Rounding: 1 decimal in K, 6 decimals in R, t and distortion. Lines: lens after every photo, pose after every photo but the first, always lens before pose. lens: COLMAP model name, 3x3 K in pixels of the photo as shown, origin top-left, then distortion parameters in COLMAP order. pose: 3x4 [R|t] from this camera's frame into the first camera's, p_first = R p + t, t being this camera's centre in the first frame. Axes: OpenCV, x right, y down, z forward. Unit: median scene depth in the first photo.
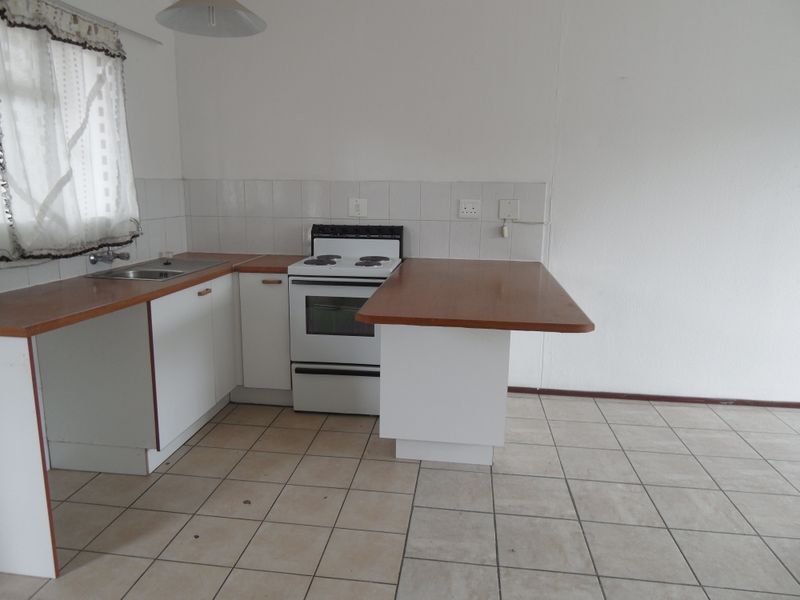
lens RADIAL K [[569.1, 0, 396.0], [0, 569.1, 300.2], [0, 0, 1]] dist [-0.004518, -0.004412]
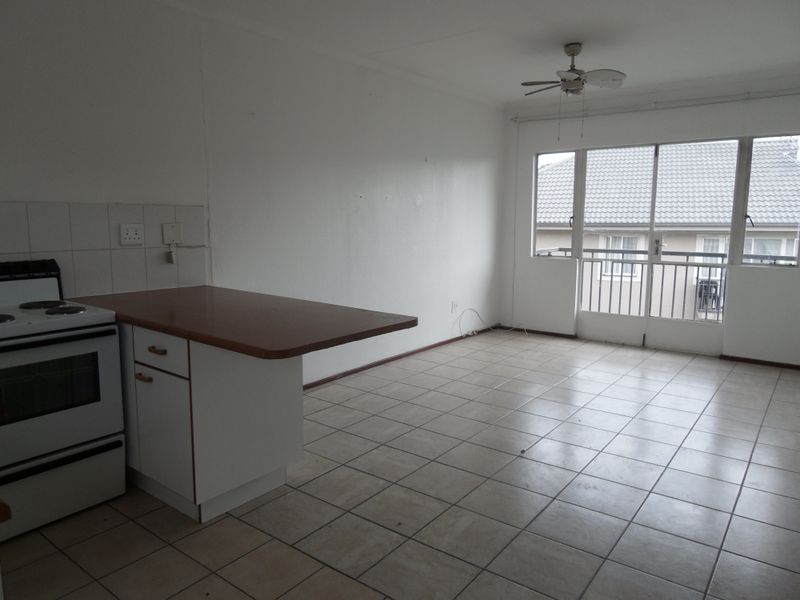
lens RADIAL K [[559.5, 0, 400.0], [0, 559.5, 300.0], [0, 0, 1]] dist [-0.001670, -0.001381]
pose [[0.492558, -0.134224, 0.859866, -0.497899], [0.164070, 0.984640, 0.059717, -0.052635], [-0.854674, 0.111664, 0.507015, 0.260631]]
